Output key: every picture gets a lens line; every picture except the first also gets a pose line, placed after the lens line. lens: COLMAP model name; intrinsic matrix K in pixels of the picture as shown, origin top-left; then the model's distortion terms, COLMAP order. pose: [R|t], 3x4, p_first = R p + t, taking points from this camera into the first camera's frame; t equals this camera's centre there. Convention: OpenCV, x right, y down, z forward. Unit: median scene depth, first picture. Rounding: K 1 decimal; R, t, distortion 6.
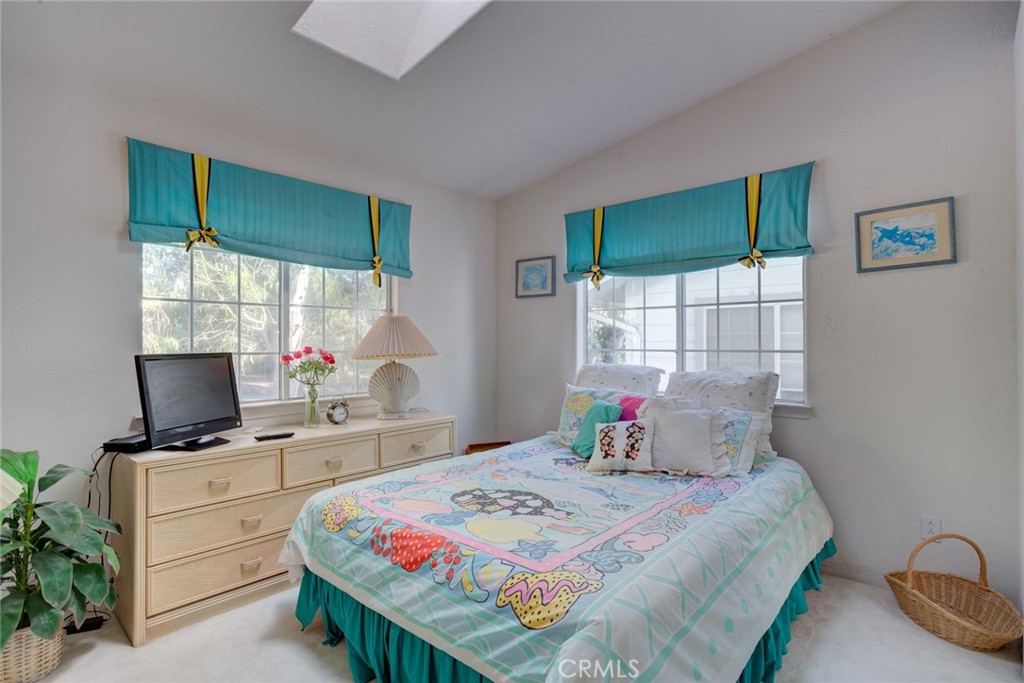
lens RADIAL K [[503.8, 0, 512.6], [0, 503.8, 342.1], [0, 0, 1]] dist [-0.013249, -0.000169]
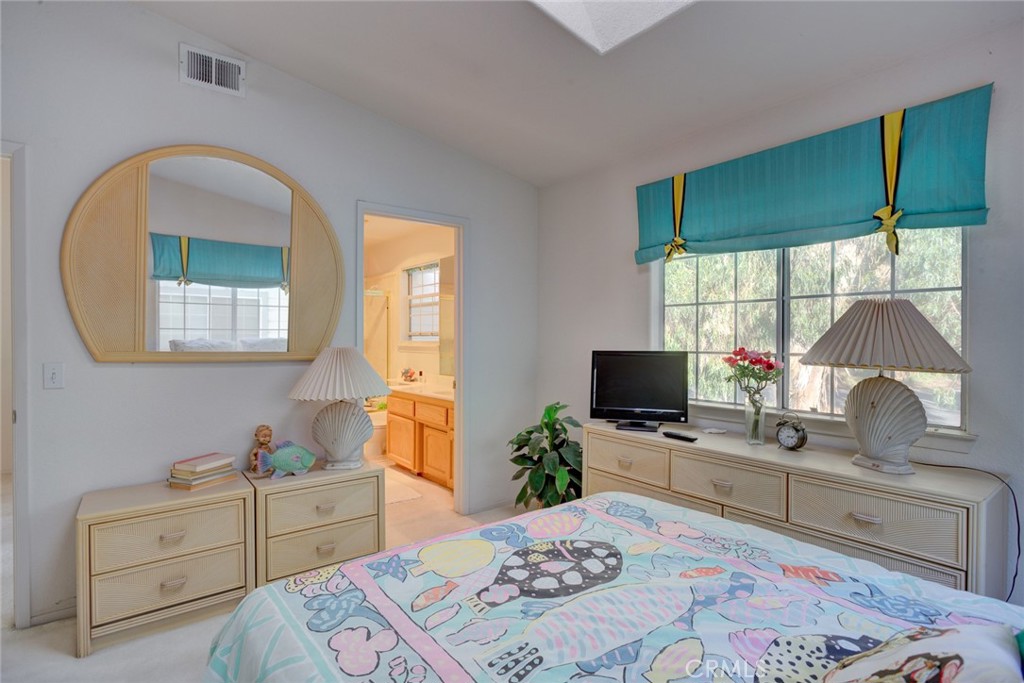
lens RADIAL K [[503.8, 0, 512.2], [0, 503.8, 341.2], [0, 0, 1]] dist [-0.013249, -0.000169]
pose [[-0.178938, 0.007609, -0.983831, 0.686909], [0.002549, 0.999970, 0.007270, -0.011605], [0.983857, -0.001206, -0.178952, 1.033404]]
